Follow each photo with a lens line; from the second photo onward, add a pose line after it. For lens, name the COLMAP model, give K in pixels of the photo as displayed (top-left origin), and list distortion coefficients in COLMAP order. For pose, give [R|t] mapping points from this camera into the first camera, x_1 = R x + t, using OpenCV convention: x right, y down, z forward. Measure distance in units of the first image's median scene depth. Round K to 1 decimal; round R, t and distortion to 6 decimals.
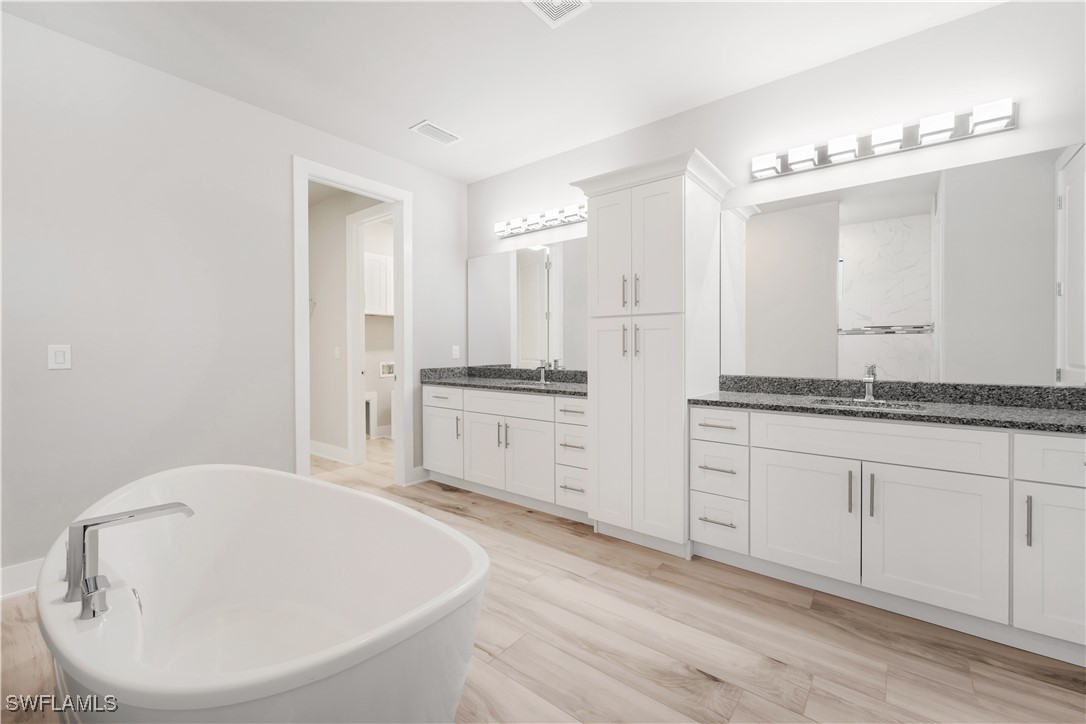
lens RADIAL K [[442.5, 0, 545.9], [0, 442.5, 353.8], [0, 0, 1]] dist [-0.000408, -0.000159]
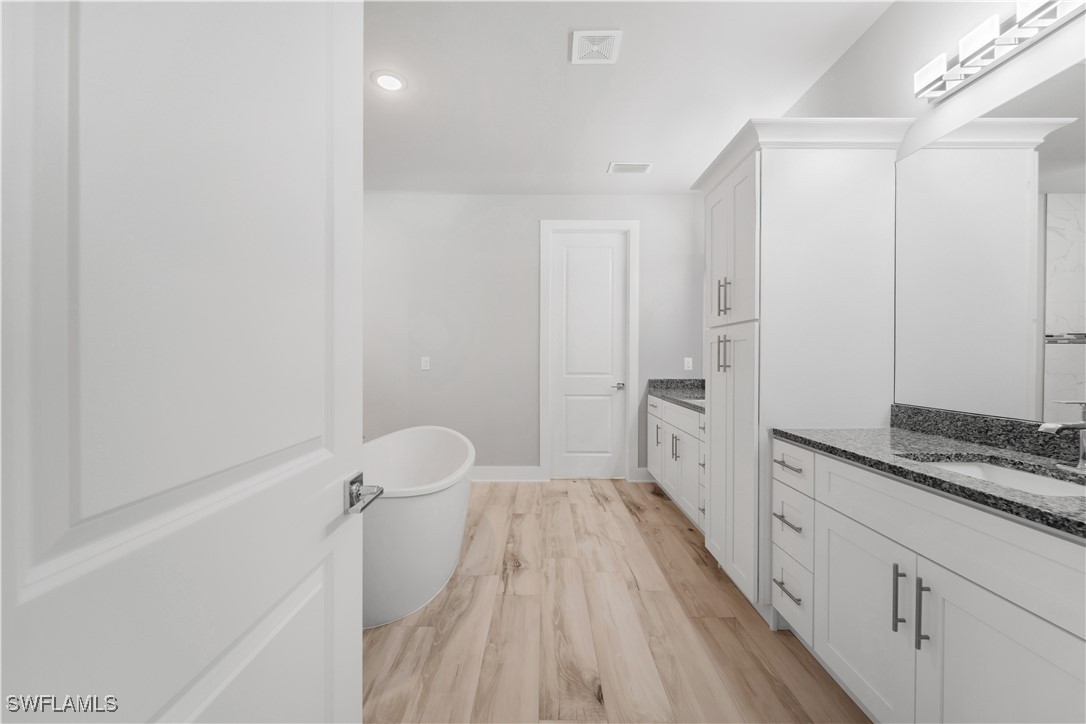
lens RADIAL K [[450.7, 0, 547.4], [0, 450.7, 363.3], [0, 0, 1]] dist [0.000196, -0.000069]
pose [[0.626233, 0.013562, -0.779518, 0.694392], [-0.015135, 0.999872, 0.005237, -0.010911], [0.779489, 0.008518, 0.626358, 0.173812]]
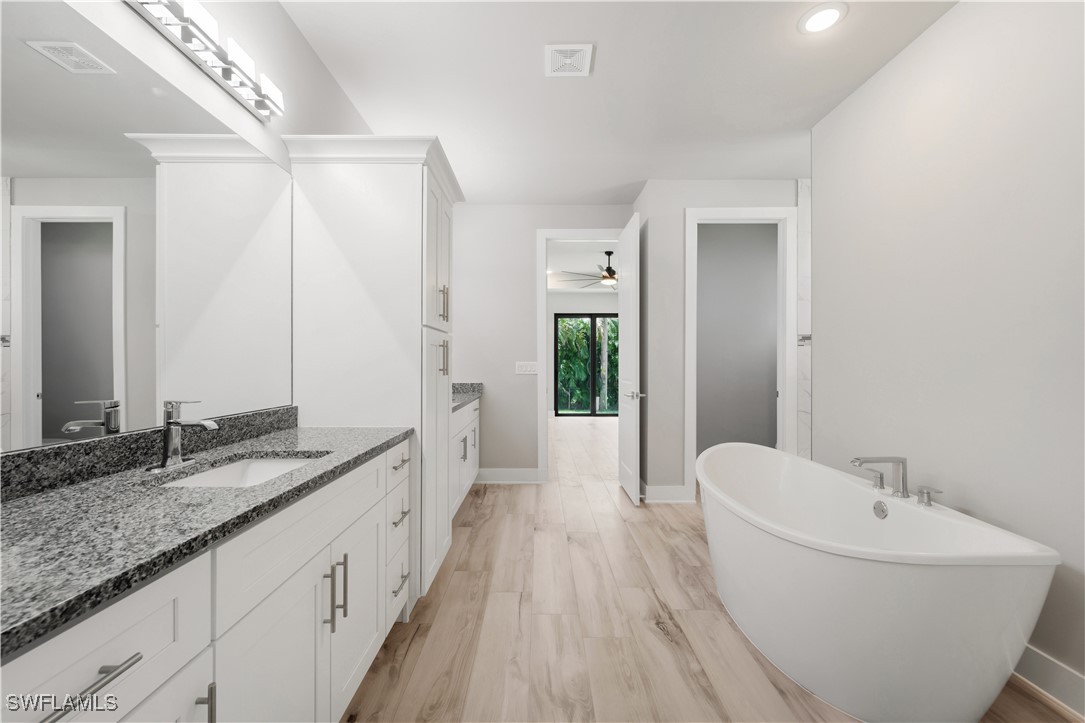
lens RADIAL K [[450.3, 0, 546.9], [0, 450.3, 362.8], [0, 0, 1]] dist [0.000196, -0.000069]
pose [[-0.633843, 0.006118, 0.773438, -0.693065], [0.010650, 0.999943, 0.000818, -0.018742], [-0.773389, 0.008755, -0.633872, 1.482303]]
